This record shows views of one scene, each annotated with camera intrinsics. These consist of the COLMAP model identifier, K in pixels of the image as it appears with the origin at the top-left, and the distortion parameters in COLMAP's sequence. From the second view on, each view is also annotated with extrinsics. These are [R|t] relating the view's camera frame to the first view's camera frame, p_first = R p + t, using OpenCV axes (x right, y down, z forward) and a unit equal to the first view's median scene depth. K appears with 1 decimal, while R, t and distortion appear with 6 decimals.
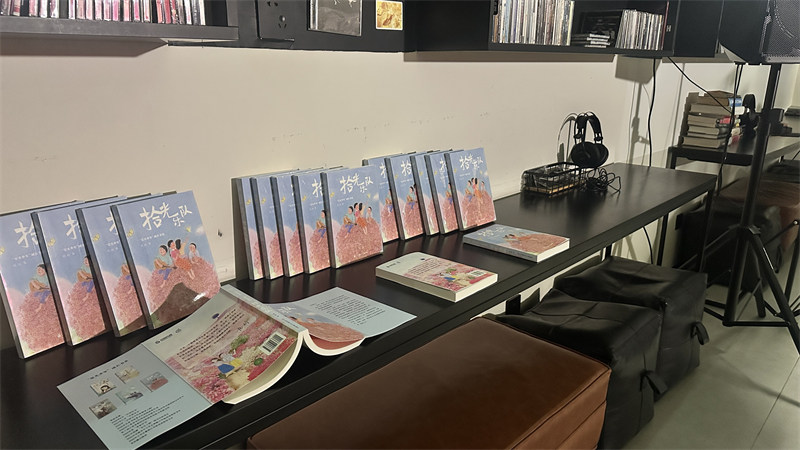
lens RADIAL K [[589.0, 0, 402.4], [0, 589.0, 224.4], [0, 0, 1]] dist [0.003062, -0.002435]
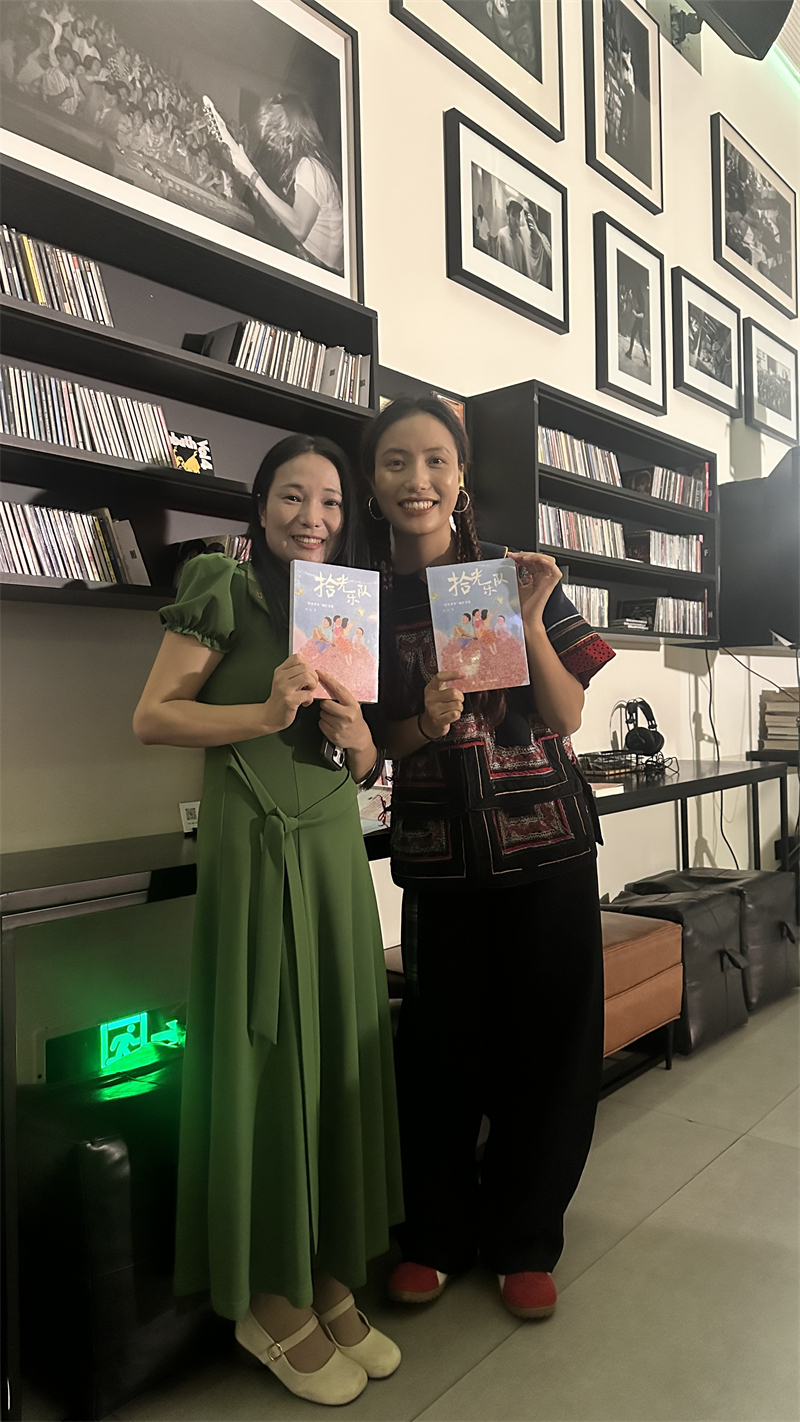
lens RADIAL K [[1046.9, 0, 400.4], [0, 1046.9, 712.6], [0, 0, 1]] dist [0.003062, -0.002435]
pose [[0.998102, -0.044467, 0.042603, -0.146827], [0.054248, 0.962306, -0.266503, 0.266301], [-0.029147, 0.268308, 0.962892, -0.632524]]
